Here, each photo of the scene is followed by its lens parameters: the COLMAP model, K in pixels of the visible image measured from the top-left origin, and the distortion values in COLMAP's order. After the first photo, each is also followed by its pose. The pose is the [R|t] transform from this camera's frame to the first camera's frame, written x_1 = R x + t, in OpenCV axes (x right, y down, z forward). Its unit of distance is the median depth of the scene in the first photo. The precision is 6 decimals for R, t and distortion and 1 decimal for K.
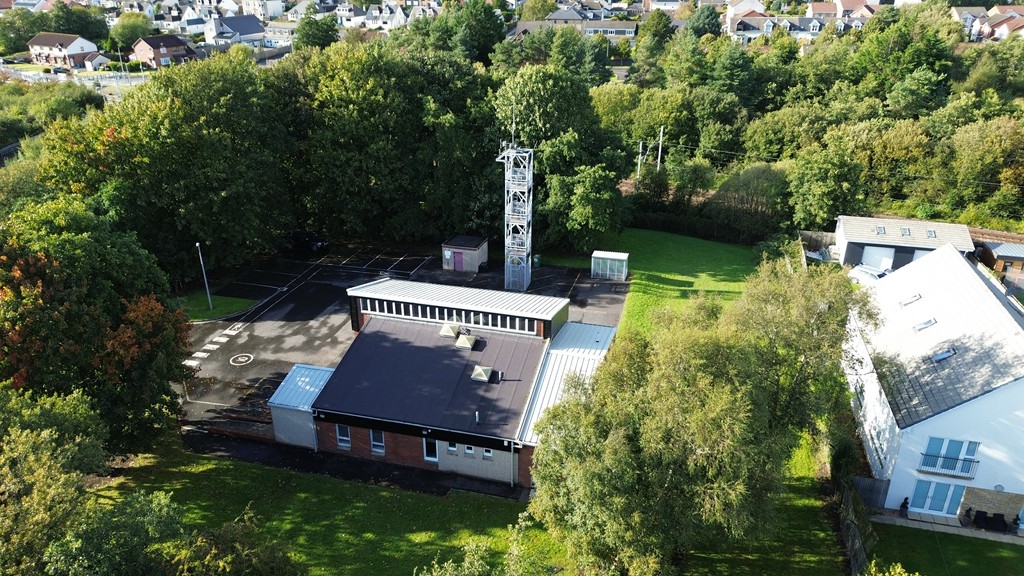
lens RADIAL K [[719.7, 0, 510.2], [0, 719.7, 283.2], [0, 0, 1]] dist [0.069315, -0.062853]
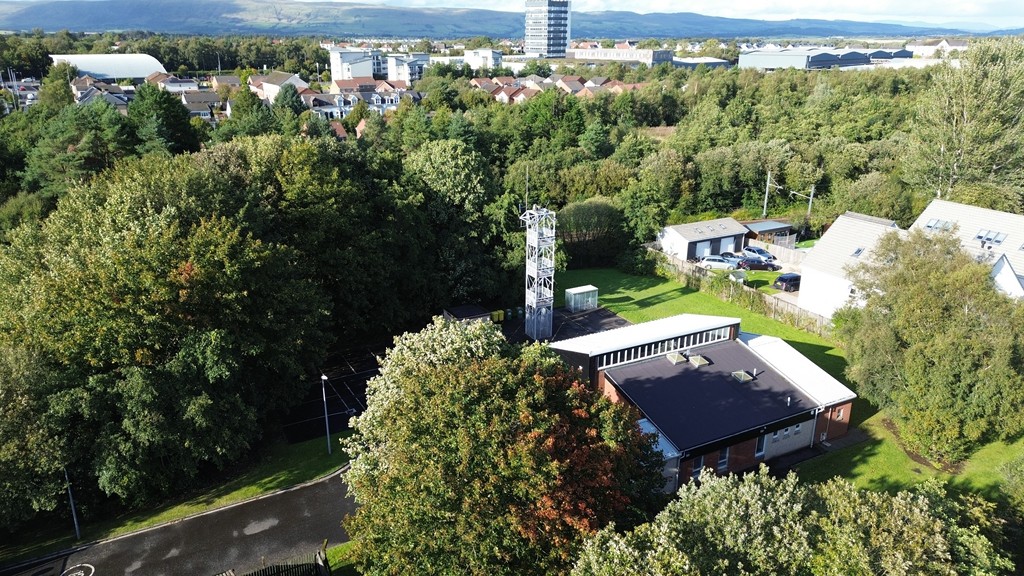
lens RADIAL K [[719.7, 0, 509.0], [0, 719.7, 283.6], [0, 0, 1]] dist [0.069315, -0.062853]
pose [[0.729882, -0.220374, 0.647076, -0.727628], [0.281586, 0.959492, 0.009153, -0.096442], [-0.622882, 0.175528, 0.762370, 0.201760]]
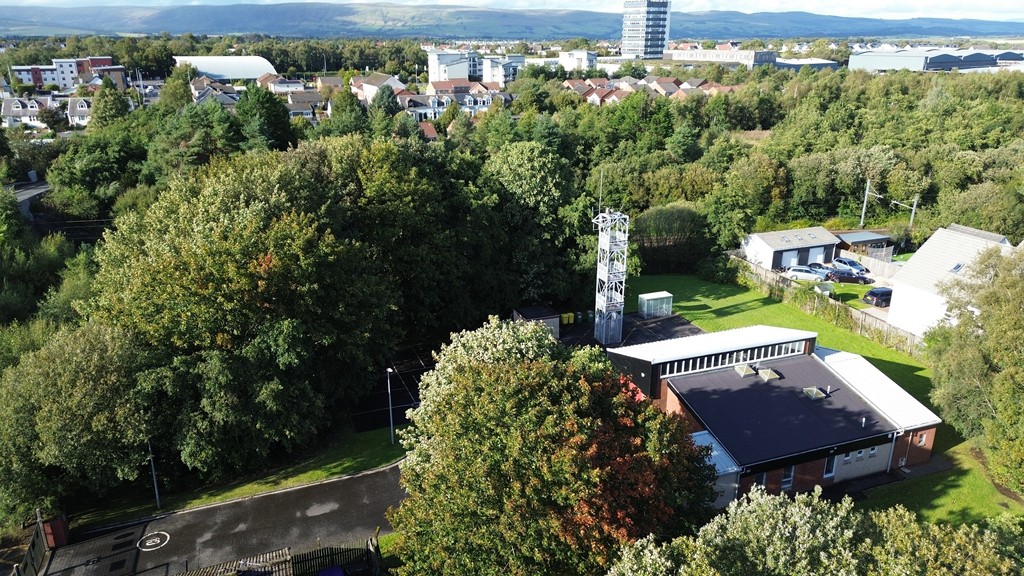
lens RADIAL K [[719.7, 0, 509.7], [0, 719.7, 281.8], [0, 0, 1]] dist [0.069315, -0.062853]
pose [[0.811355, -0.187495, 0.553669, -0.709173], [0.242218, 0.969859, -0.026516, -0.090140], [-0.532009, 0.155623, 0.832315, 0.182216]]
